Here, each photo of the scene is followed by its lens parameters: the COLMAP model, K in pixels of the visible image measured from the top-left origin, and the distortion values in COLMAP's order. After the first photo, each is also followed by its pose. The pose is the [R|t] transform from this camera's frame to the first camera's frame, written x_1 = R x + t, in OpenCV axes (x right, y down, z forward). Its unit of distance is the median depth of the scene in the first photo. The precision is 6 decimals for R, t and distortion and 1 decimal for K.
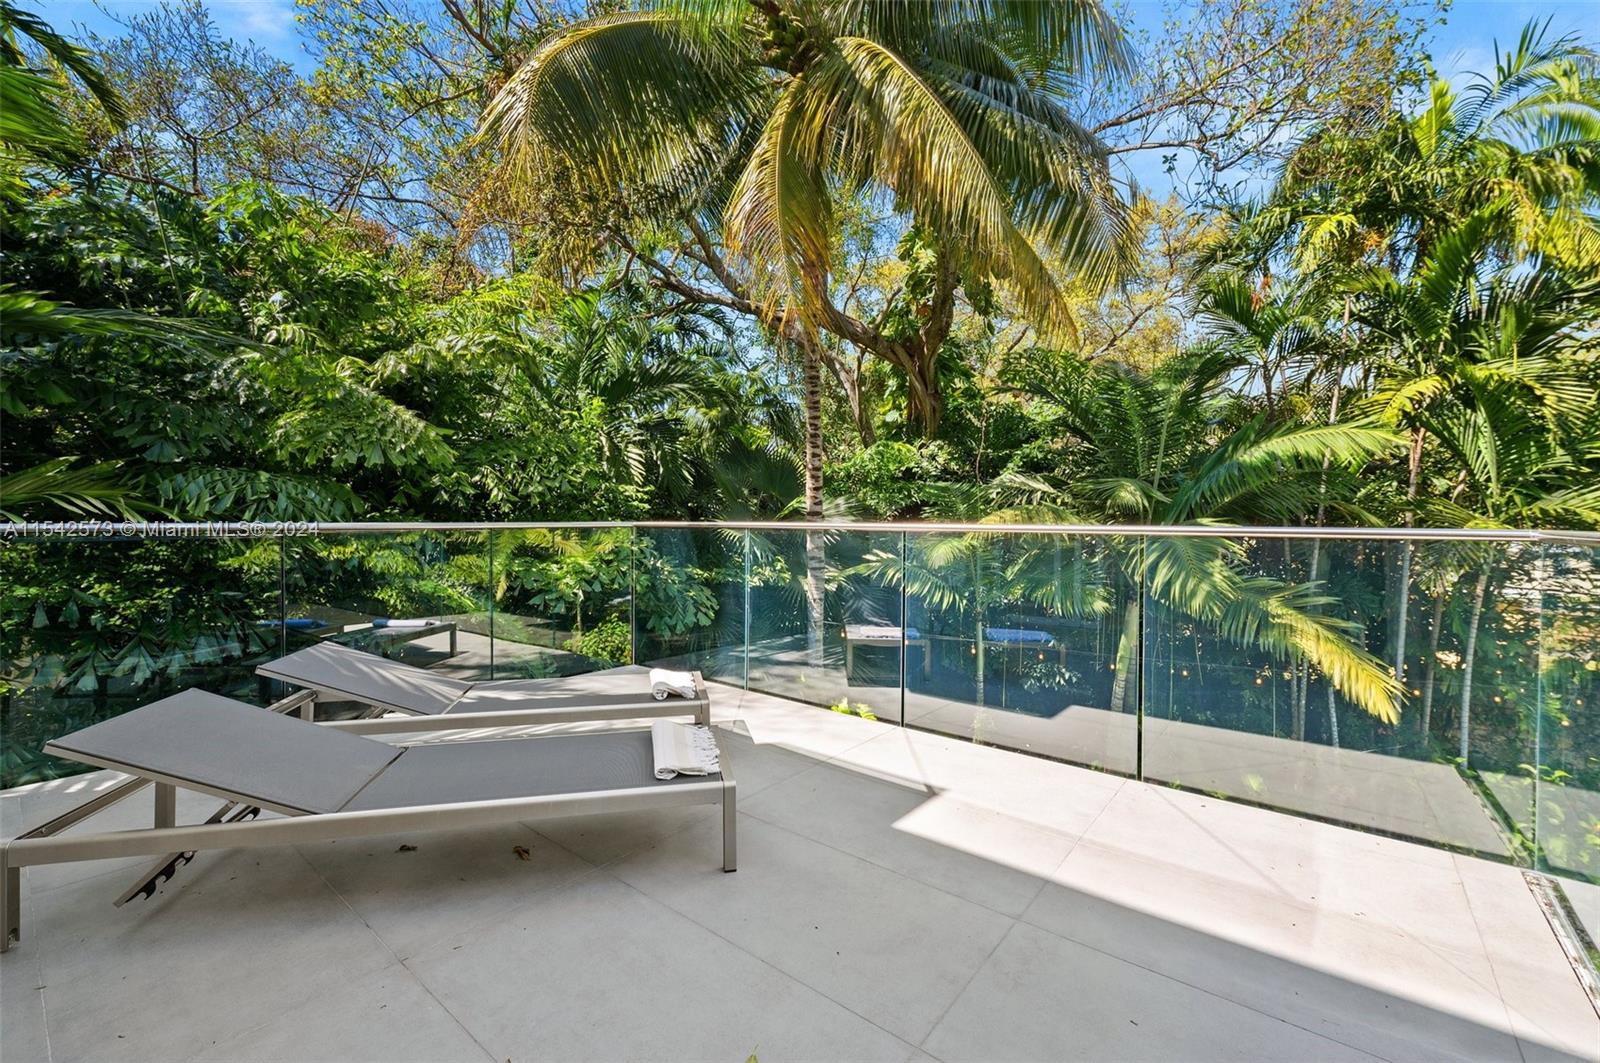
lens RADIAL K [[644.2, 0, 794.5], [0, 644.2, 535.7], [0, 0, 1]] dist [-0.001248, -0.000170]
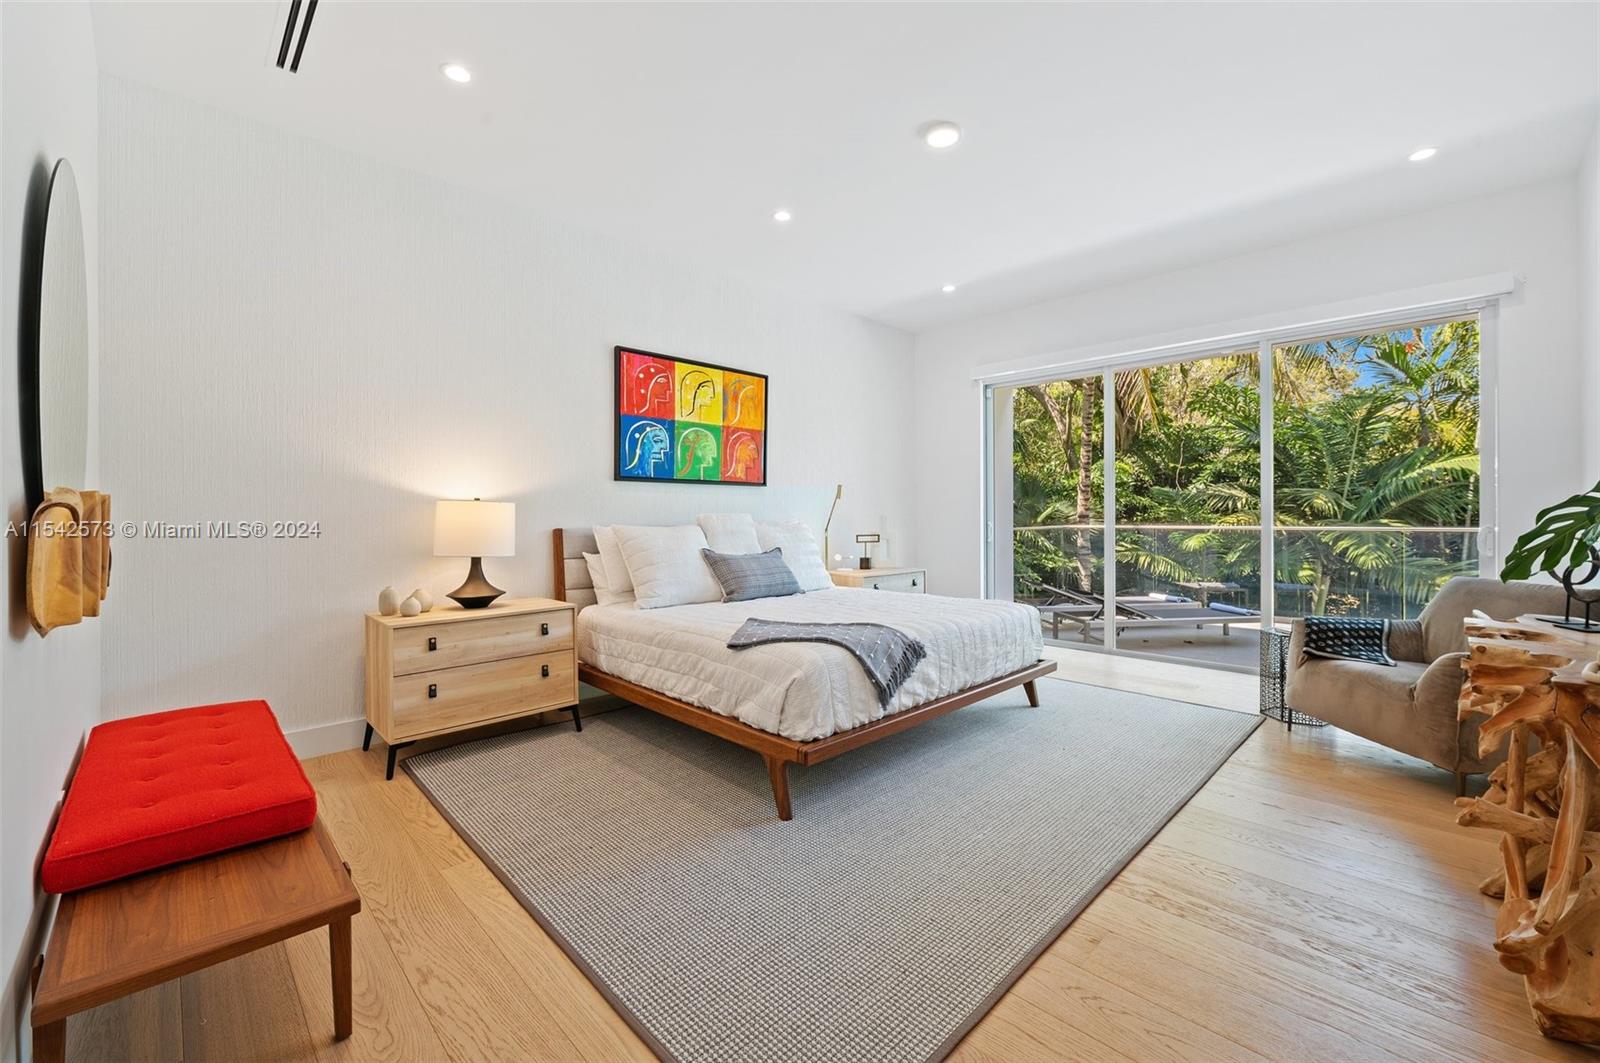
lens RADIAL K [[644.2, 0, 804.8], [0, 644.2, 520.4], [0, 0, 1]] dist [-0.001248, -0.000170]
pose [[0.991687, -0.009452, -0.128328, -0.447430], [0.007217, 0.999814, -0.017868, -0.005262], [0.128473, 0.016793, 0.991571, -0.589018]]
